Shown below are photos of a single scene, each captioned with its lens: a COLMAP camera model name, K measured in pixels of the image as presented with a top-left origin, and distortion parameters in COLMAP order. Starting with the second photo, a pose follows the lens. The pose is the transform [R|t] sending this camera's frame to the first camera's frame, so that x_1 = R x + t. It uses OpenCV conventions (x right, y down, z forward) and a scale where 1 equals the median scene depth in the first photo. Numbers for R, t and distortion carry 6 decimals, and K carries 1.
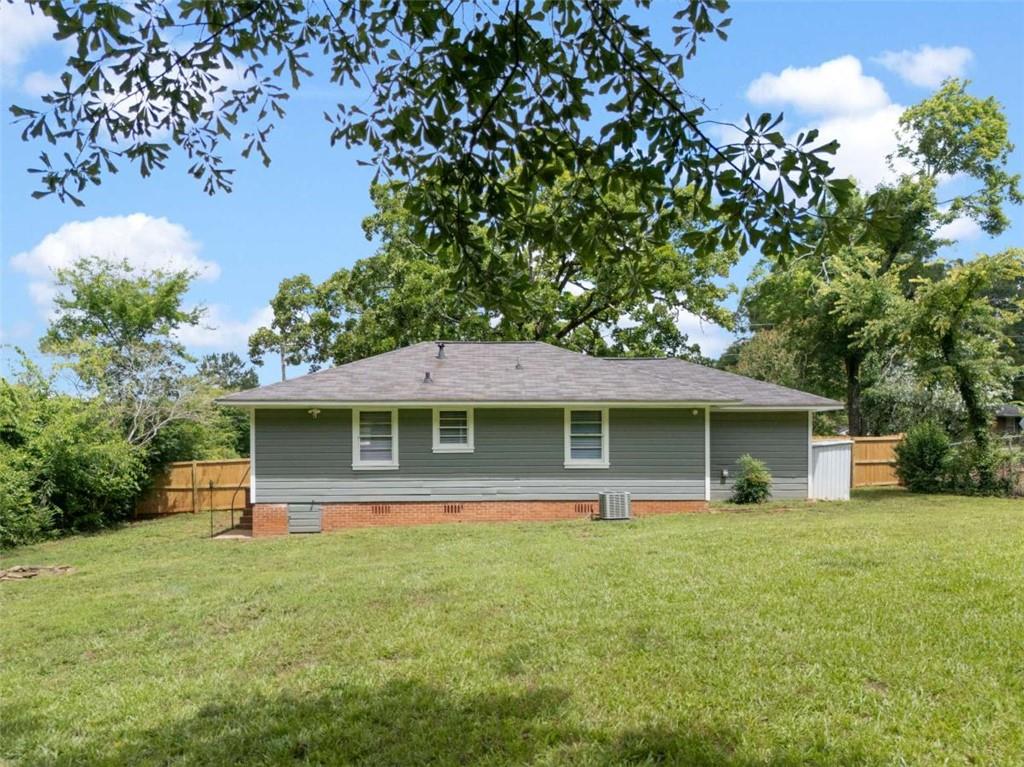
lens RADIAL K [[762.7, 0, 512.0], [0, 762.7, 383.5], [0, 0, 1]] dist [0.096534, -0.134054]
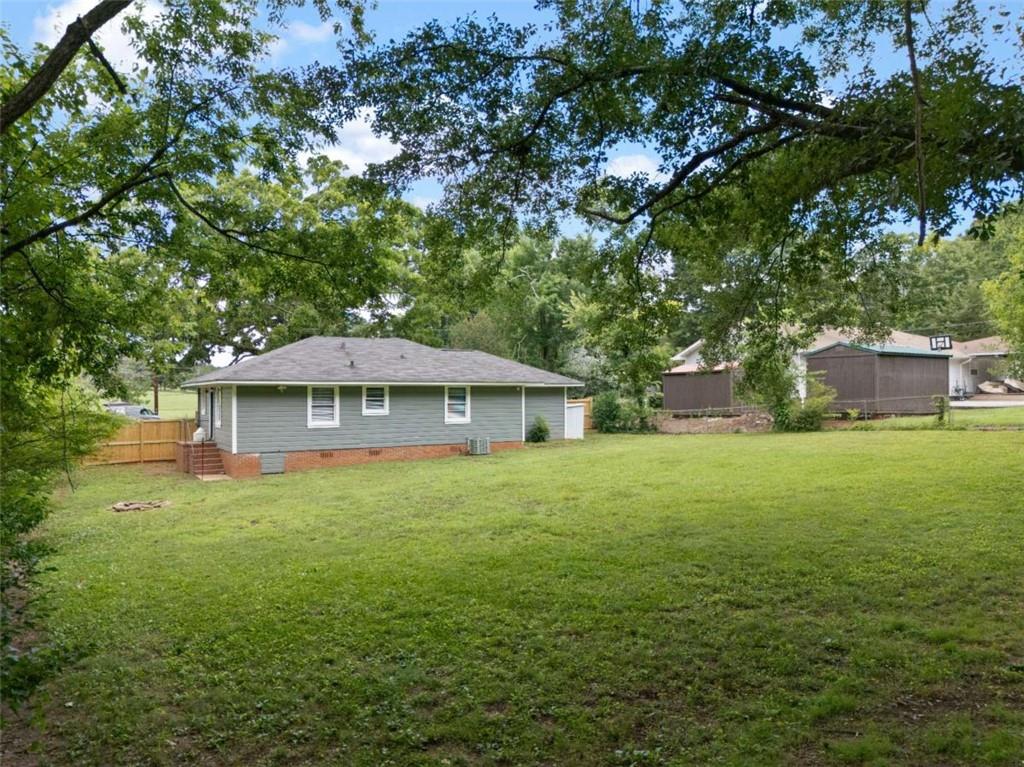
lens RADIAL K [[762.7, 0, 512.0], [0, 762.7, 383.5], [0, 0, 1]] dist [0.096534, -0.134054]
pose [[0.874998, 0.005711, 0.484092, -0.564791], [-0.037455, 0.997732, 0.055929, -0.064196], [-0.482675, -0.067069, 0.873228, -0.427343]]
